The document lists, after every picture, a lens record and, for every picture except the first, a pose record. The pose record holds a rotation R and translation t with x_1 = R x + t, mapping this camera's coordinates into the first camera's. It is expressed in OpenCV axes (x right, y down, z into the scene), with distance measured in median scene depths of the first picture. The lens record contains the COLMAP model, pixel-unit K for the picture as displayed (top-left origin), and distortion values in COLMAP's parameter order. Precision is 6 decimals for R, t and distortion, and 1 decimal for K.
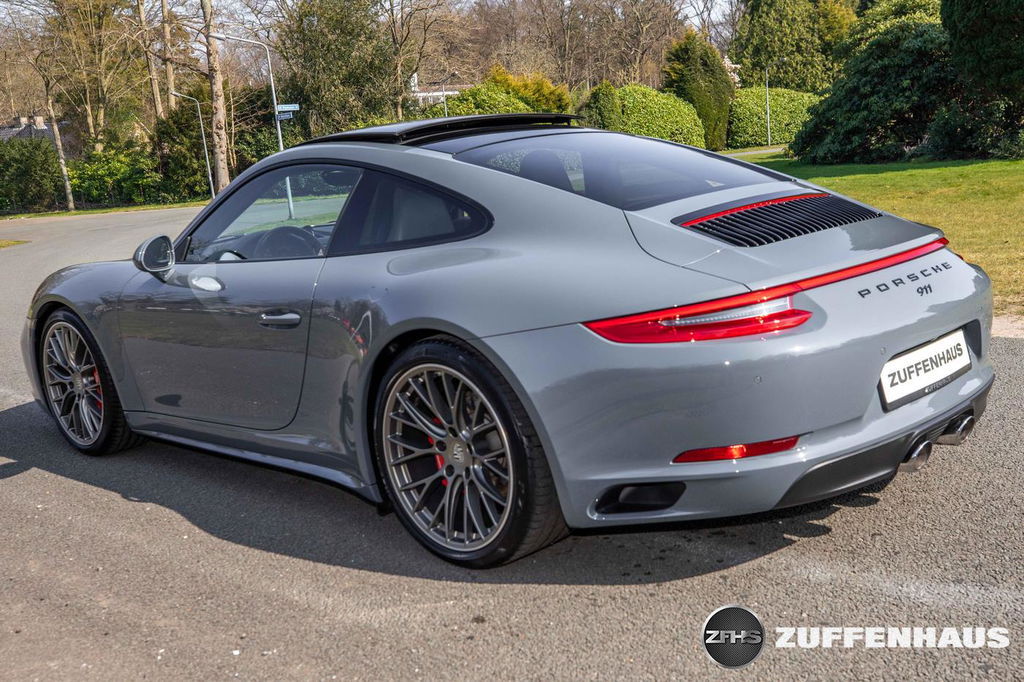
lens RADIAL K [[1153.1, 0, 537.9], [0, 1153.1, 331.6], [0, 0, 1]] dist [0.014063, 0.000000]
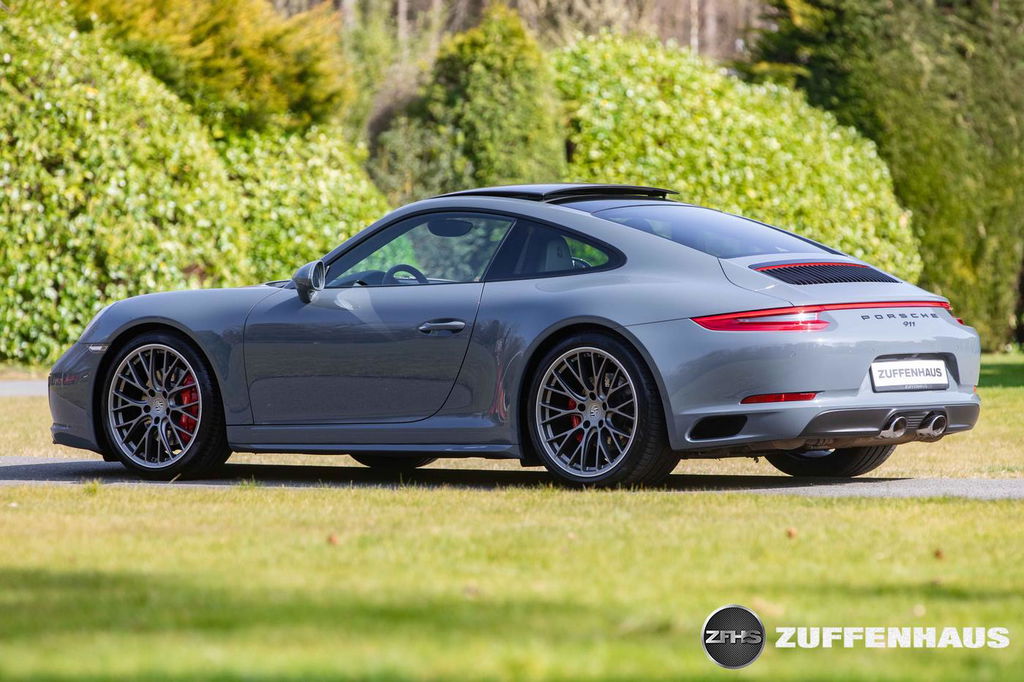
lens RADIAL K [[6061.2, 0, 511.3], [0, 6061.2, 340.6], [0, 0, 1]] dist [0.717237, 0.000000]
pose [[0.993942, 0.084082, 0.070780, -0.707268], [-0.072390, 0.985408, -0.154045, 1.178072], [-0.082699, 0.147989, 0.985525, -6.422257]]
